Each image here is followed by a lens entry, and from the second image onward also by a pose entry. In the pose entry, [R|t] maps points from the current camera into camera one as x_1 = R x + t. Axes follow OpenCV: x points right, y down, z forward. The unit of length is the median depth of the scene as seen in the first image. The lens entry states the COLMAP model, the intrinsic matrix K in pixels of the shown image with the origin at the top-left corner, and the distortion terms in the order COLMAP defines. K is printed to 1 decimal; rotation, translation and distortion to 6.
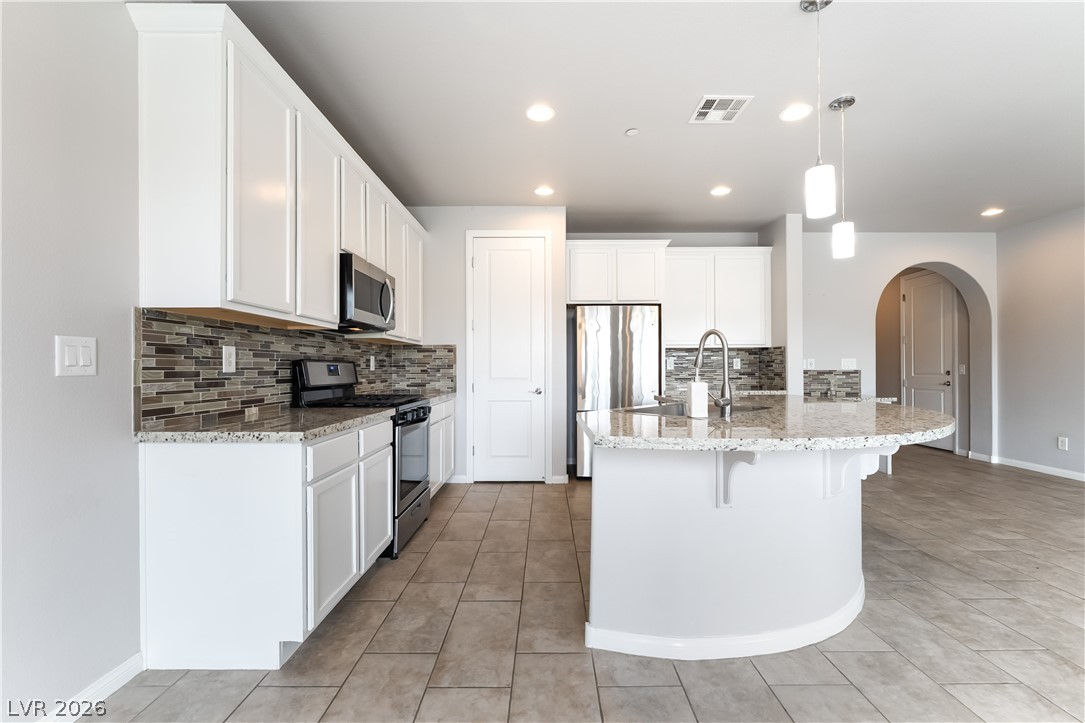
lens RADIAL K [[464.8, 0, 545.4], [0, 464.8, 365.9], [0, 0, 1]] dist [-0.003731, -0.000391]
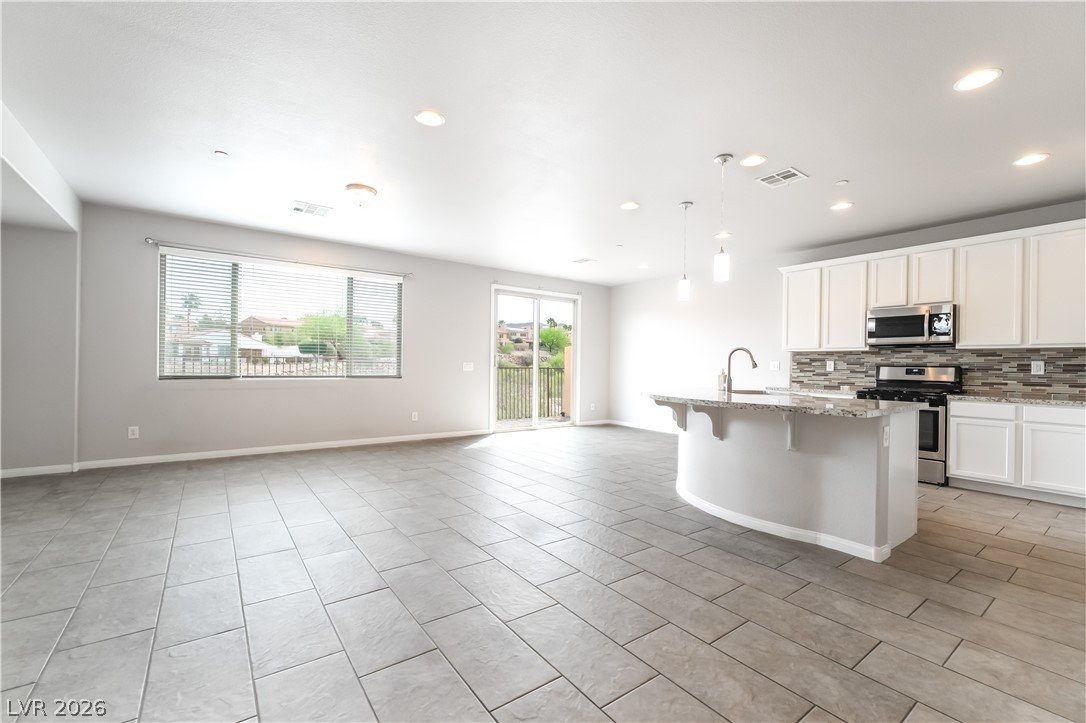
lens RADIAL K [[453.5, 0, 539.4], [0, 453.5, 366.4], [0, 0, 1]] dist [-0.000738, 0.000348]
pose [[-0.811346, -0.007029, -0.584524, 1.936943], [-0.008225, 0.999966, -0.000608, 0.002433], [0.584508, 0.004315, -0.811376, 1.878106]]
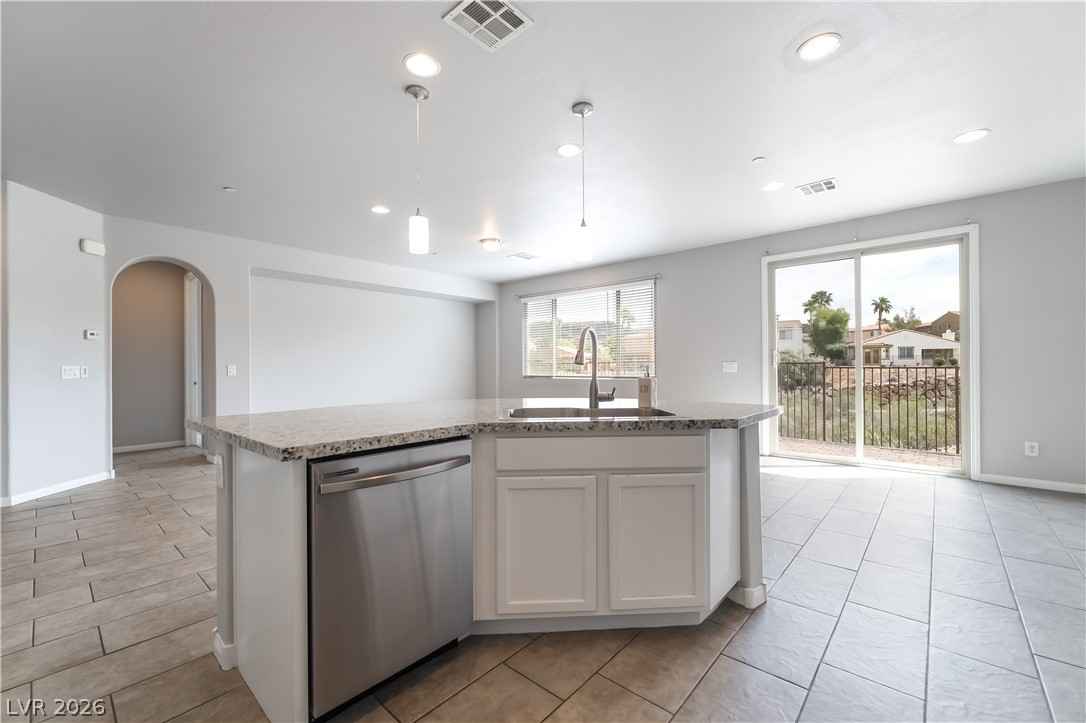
lens RADIAL K [[447.8, 0, 541.6], [0, 447.8, 365.0], [0, 0, 1]] dist [-0.003399, -0.000144]
pose [[-0.746786, 0.009933, 0.664990, -0.185147], [0.006011, 0.999948, -0.008186, 0.007626], [-0.665037, -0.002116, -0.746807, 1.670509]]
